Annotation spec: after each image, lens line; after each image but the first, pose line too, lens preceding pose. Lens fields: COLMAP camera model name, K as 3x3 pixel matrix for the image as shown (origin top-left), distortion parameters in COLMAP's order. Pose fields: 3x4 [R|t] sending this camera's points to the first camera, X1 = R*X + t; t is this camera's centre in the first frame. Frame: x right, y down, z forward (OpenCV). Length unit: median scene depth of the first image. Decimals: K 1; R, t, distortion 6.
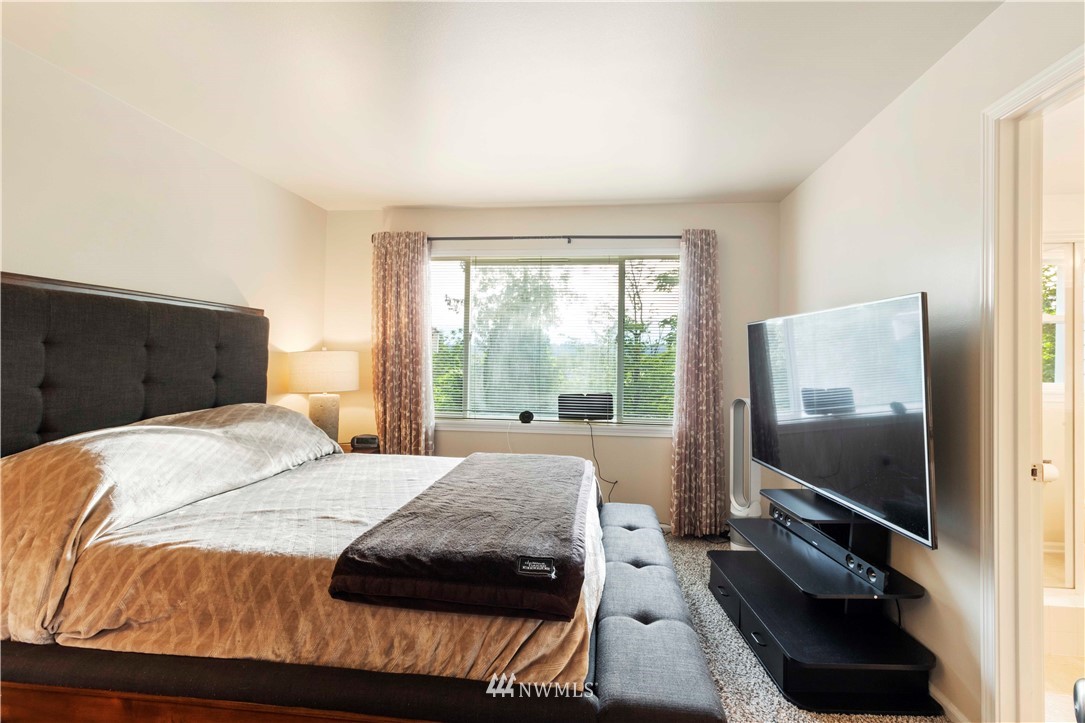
lens RADIAL K [[502.5, 0, 542.5], [0, 502.5, 361.5], [0, 0, 1]] dist [0.002110, 0.000165]
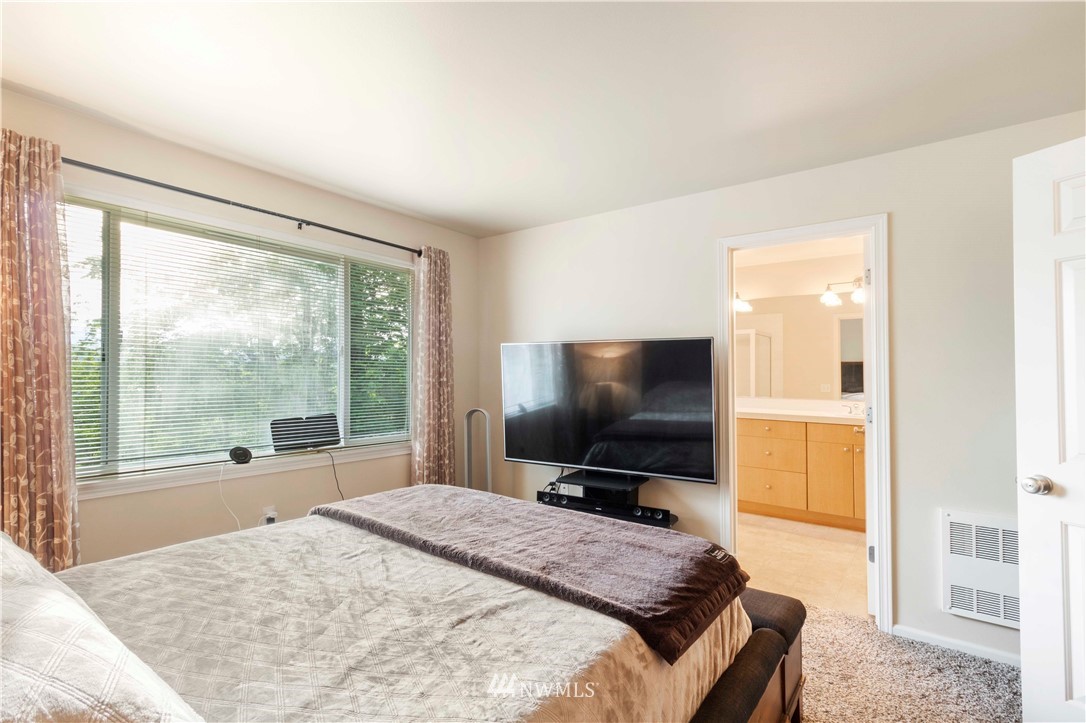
lens RADIAL K [[504.3, 0, 541.8], [0, 504.3, 373.3], [0, 0, 1]] dist [0.004862, 0.000572]
pose [[0.510736, -0.005111, 0.859723, -0.445551], [0.001615, 0.999986, 0.004986, -0.010312], [-0.859736, -0.001158, 0.510737, 0.265547]]
